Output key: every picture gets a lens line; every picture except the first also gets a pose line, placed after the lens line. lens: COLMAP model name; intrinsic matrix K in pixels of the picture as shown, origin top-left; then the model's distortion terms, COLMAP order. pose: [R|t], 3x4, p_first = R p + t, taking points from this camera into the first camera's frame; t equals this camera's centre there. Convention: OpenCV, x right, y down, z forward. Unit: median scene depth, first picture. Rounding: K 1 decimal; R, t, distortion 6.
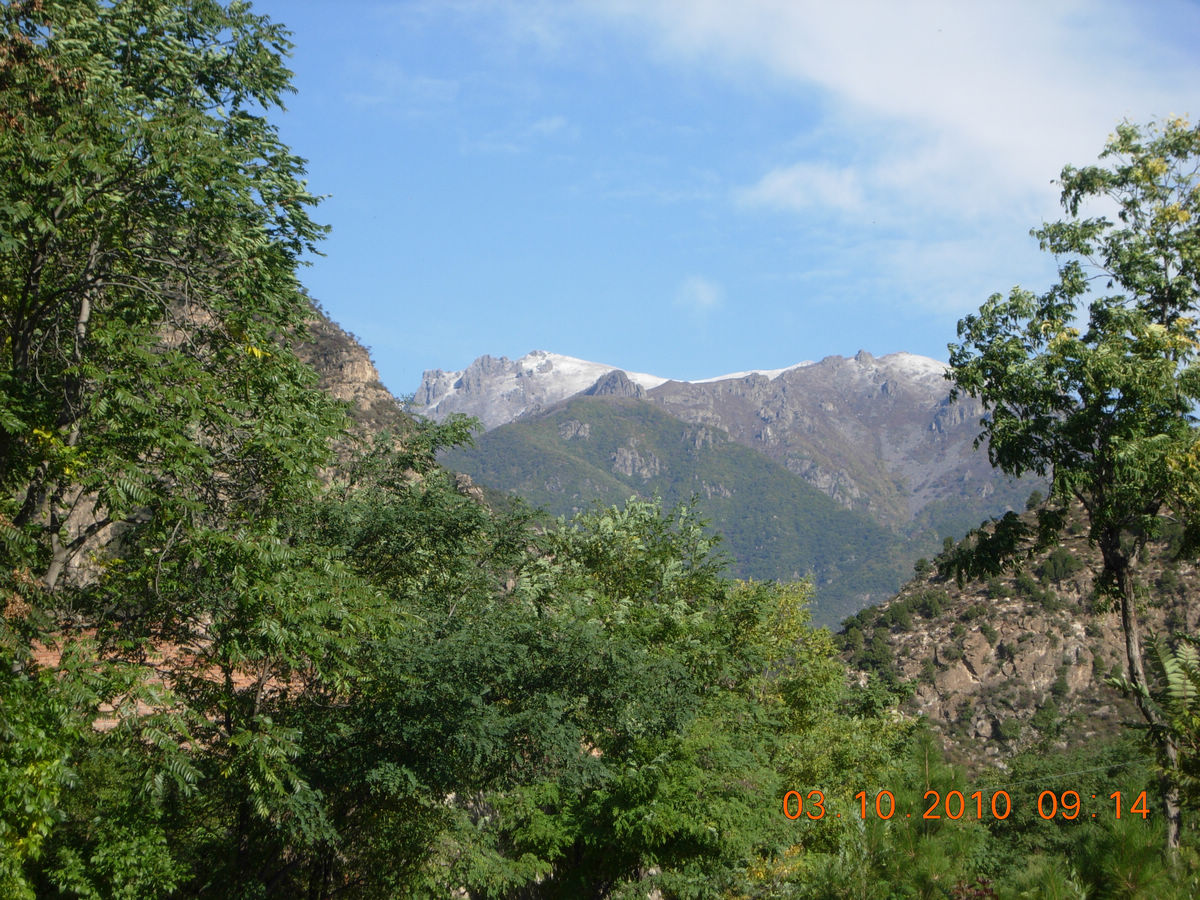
lens RADIAL K [[4420.6, 0, 608.6], [0, 4420.6, 450.3], [0, 0, 1]] dist [0.111736, 0.000000]
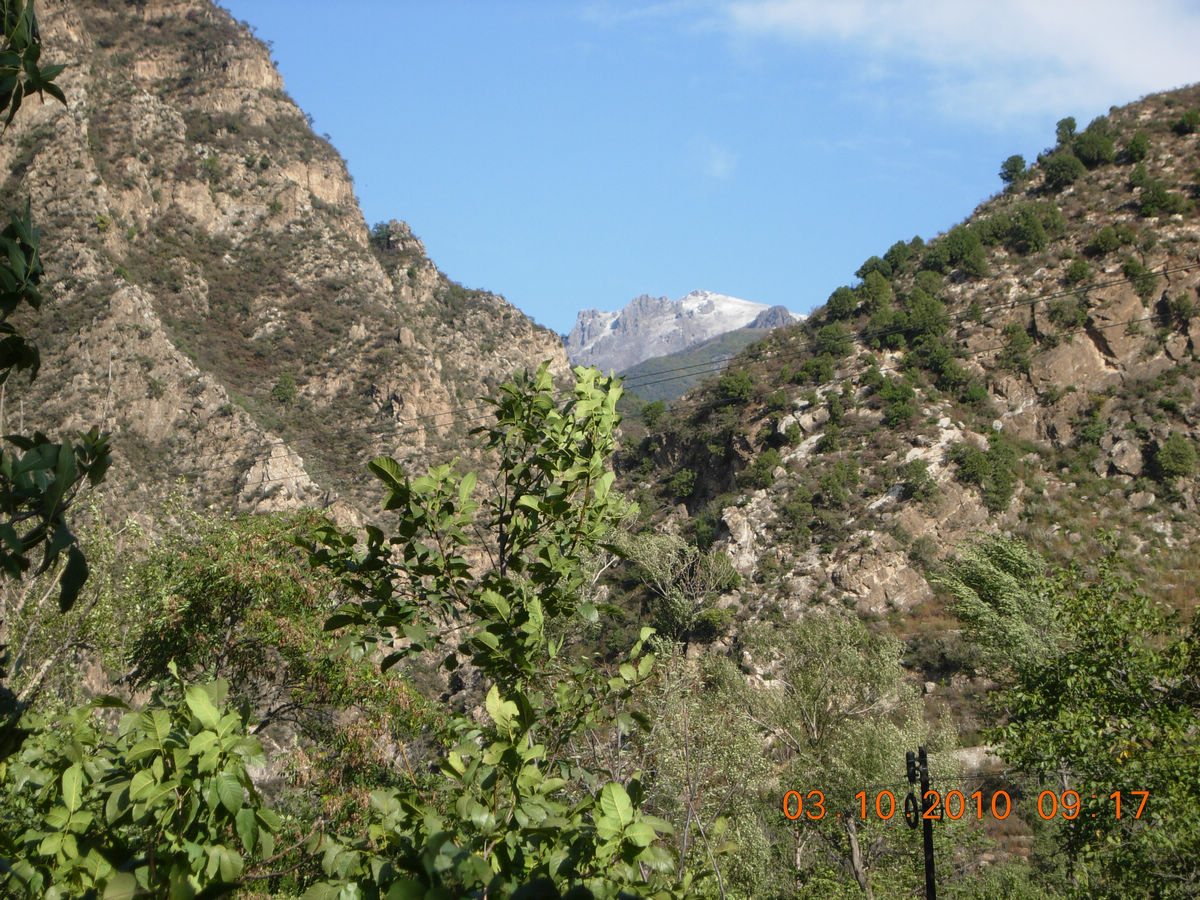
lens RADIAL K [[4420.6, 0, 601.1], [0, 4420.6, 450.3], [0, 0, 1]] dist [0.111736, 0.000000]
pose [[0.999018, 0.008959, -0.043387, 0.046840], [-0.008675, 0.999940, 0.006741, 0.058226], [0.043444, -0.006358, 0.999036, 0.494989]]
